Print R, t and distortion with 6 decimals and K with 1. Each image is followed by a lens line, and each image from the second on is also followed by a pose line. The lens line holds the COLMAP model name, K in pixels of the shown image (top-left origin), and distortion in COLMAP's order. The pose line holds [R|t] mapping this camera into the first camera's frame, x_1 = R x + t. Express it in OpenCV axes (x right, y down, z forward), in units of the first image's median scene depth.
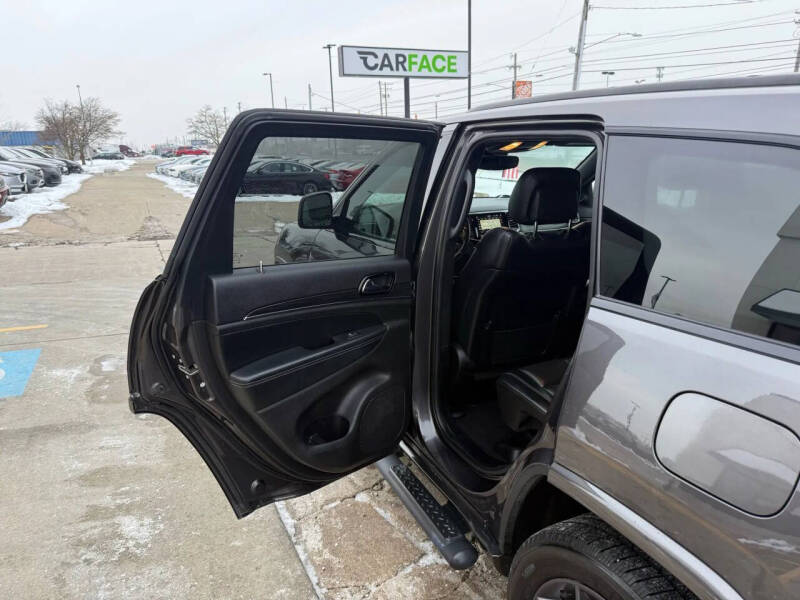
lens RADIAL K [[563.0, 0, 394.3], [0, 563.0, 297.2], [0, 0, 1]] dist [0.023724, -0.031906]
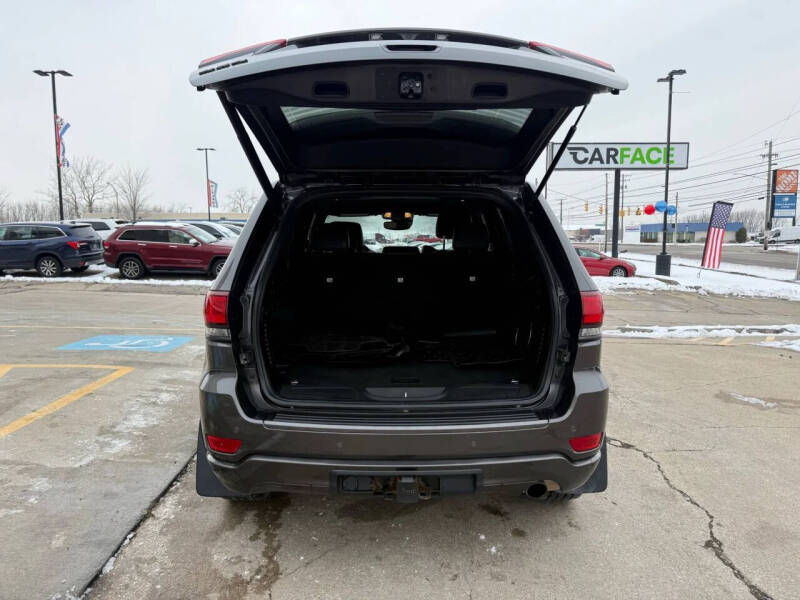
lens RADIAL K [[563.0, 0, 402.7], [0, 563.0, 303.9], [0, 0, 1]] dist [0.023724, -0.031906]
pose [[0.920916, 0.066110, -0.384114, 0.073463], [-0.119734, 0.985842, -0.117389, 0.015369], [0.370915, 0.154097, 0.915793, -0.039262]]
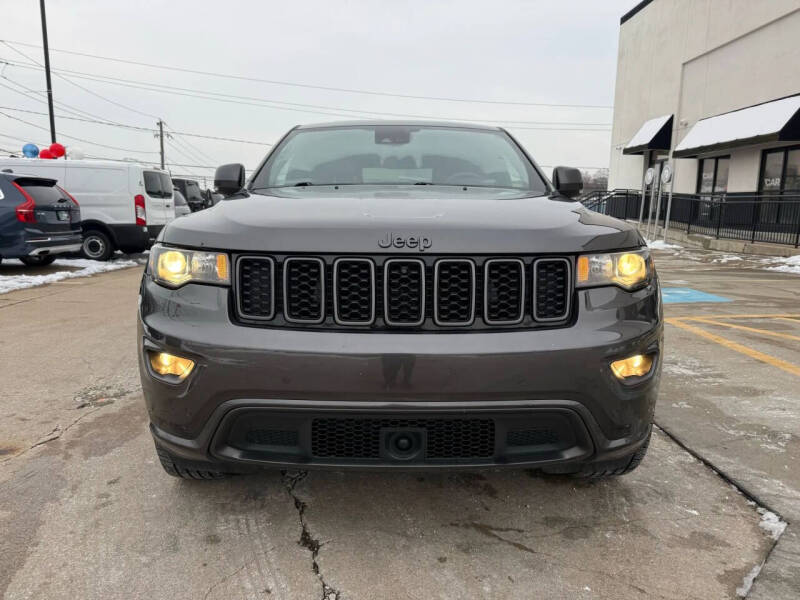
lens RADIAL K [[563.0, 0, 398.7], [0, 563.0, 297.5], [0, 0, 1]] dist [0.023724, -0.031906]
pose [[-0.917145, -0.046986, 0.395775, -0.024314], [0.113574, 0.921042, 0.372535, -0.033835], [-0.382029, 0.386618, -0.839393, 0.181367]]
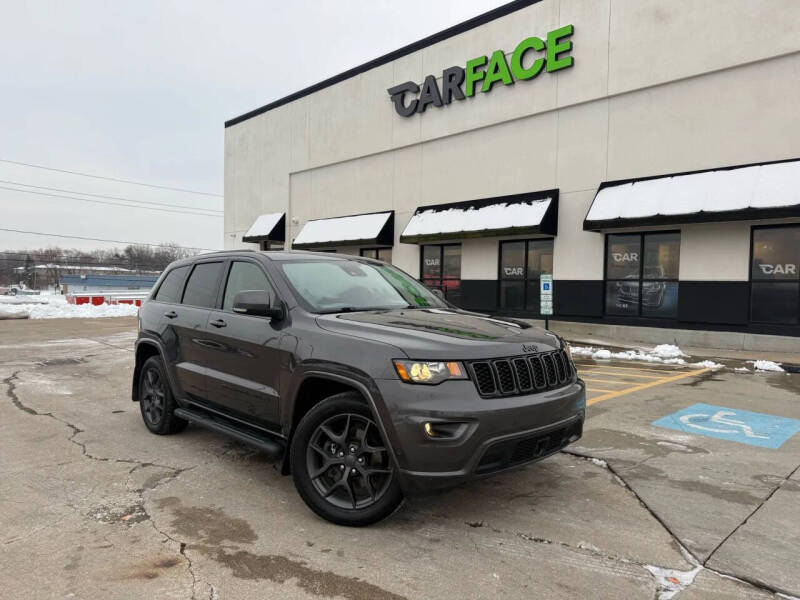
lens RADIAL K [[563.0, 0, 396.5], [0, 563.0, 298.3], [0, 0, 1]] dist [0.023724, -0.031906]
pose [[-0.948528, 0.018222, -0.316168, 0.048588], [-0.070881, 0.960801, 0.268024, -0.054201], [0.308659, 0.276638, -0.910055, 0.220852]]
